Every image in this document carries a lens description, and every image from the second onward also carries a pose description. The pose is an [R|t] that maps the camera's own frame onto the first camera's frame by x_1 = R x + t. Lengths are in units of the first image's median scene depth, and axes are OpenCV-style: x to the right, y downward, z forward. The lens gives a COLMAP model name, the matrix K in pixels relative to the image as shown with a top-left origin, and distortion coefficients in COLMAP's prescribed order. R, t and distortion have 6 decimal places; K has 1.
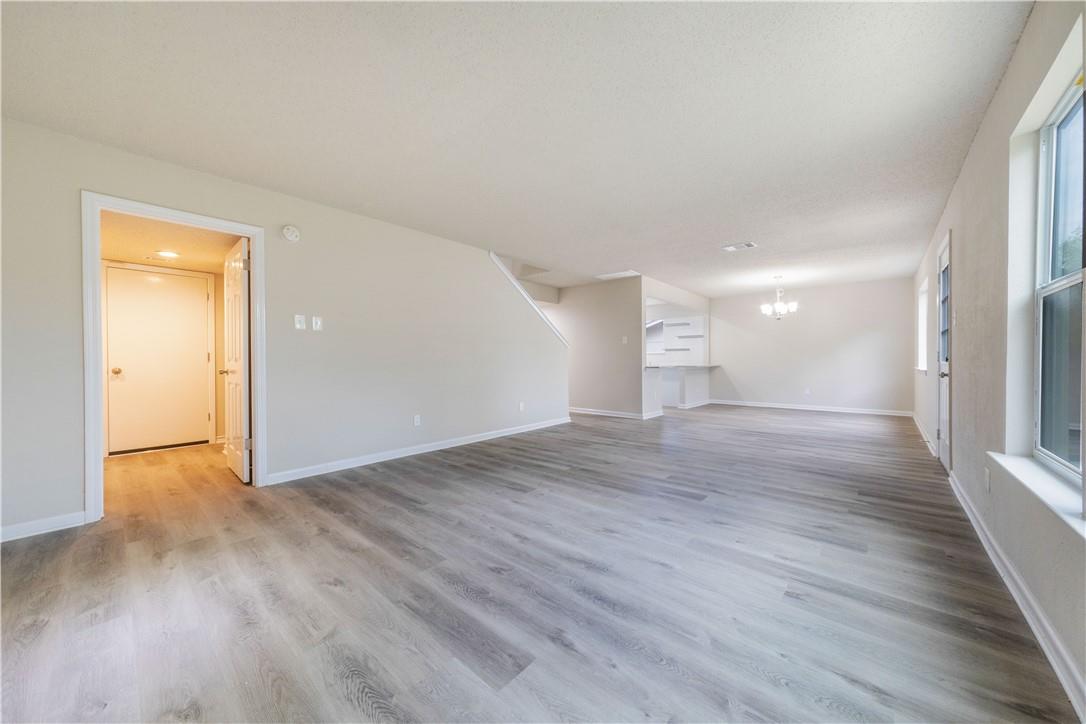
lens RADIAL K [[382.8, 0, 545.4], [0, 382.8, 363.8], [0, 0, 1]] dist [0.001254, 0.000003]
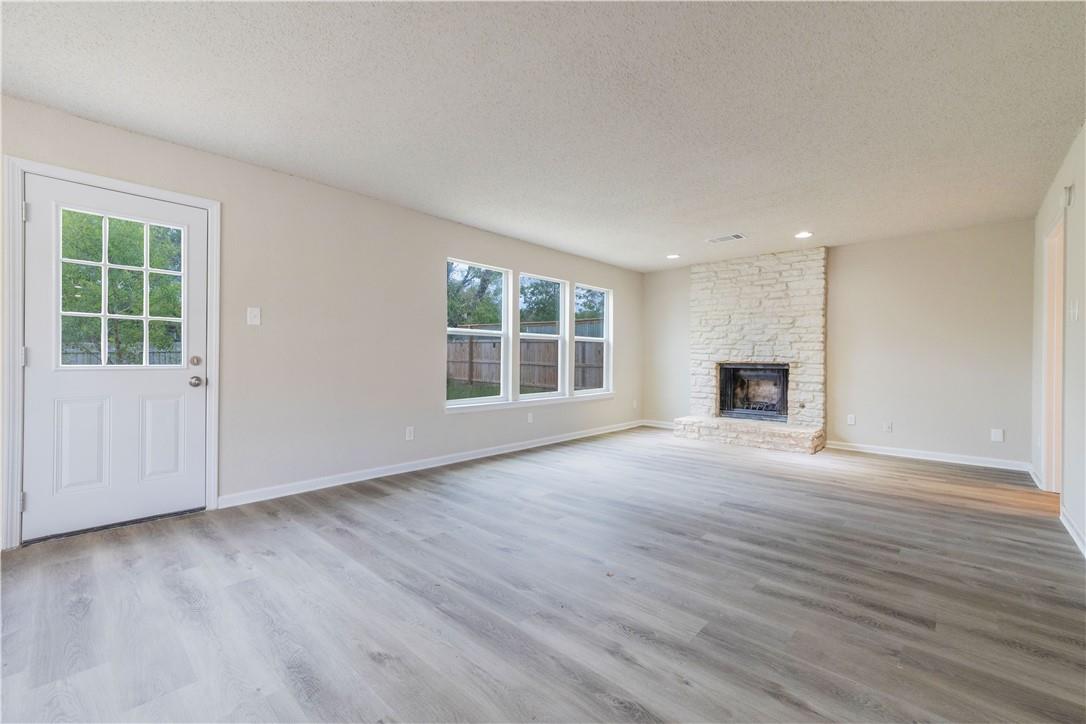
lens RADIAL K [[448.0, 0, 539.2], [0, 448.0, 361.6], [0, 0, 1]] dist [0.004681, 0.000589]
pose [[-0.999312, -0.001757, 0.037052, 0.353999], [-0.001075, 0.999830, 0.018401, -0.032843], [-0.037078, 0.018348, -0.999144, 2.021721]]
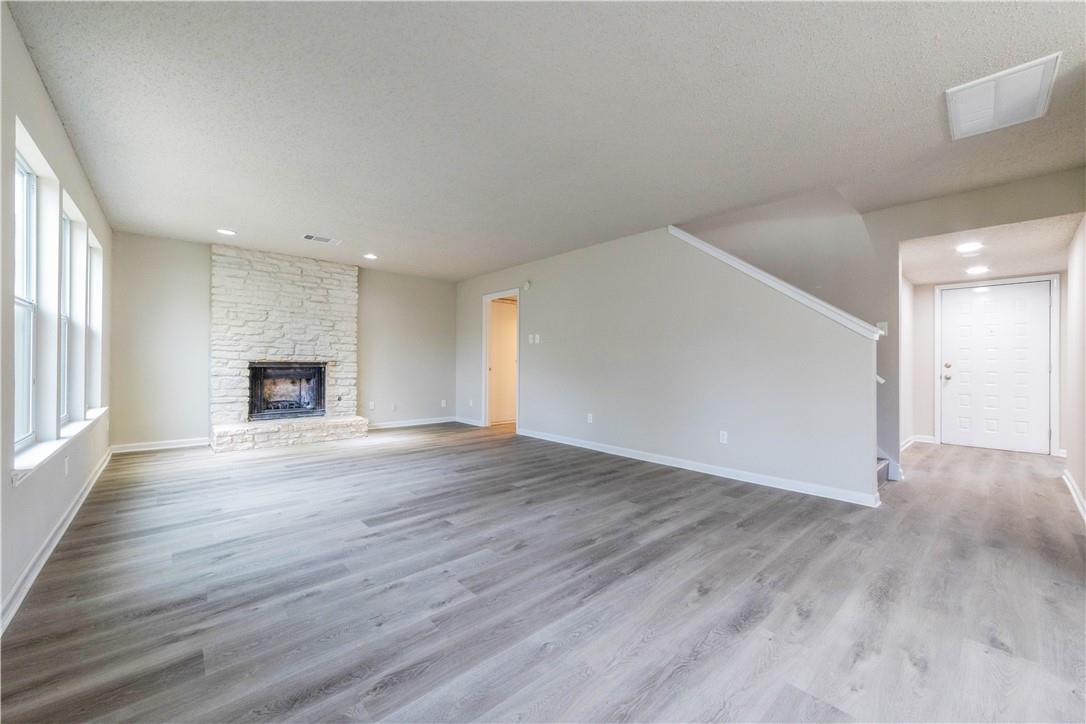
lens RADIAL K [[423.4, 0, 546.7], [0, 423.4, 360.6], [0, 0, 1]] dist [-0.005402, -0.000118]
pose [[-0.119794, -0.002026, -0.992797, 1.188364], [-0.020568, 0.999788, 0.000442, -0.020938], [0.992586, 0.020473, -0.119810, 1.371586]]
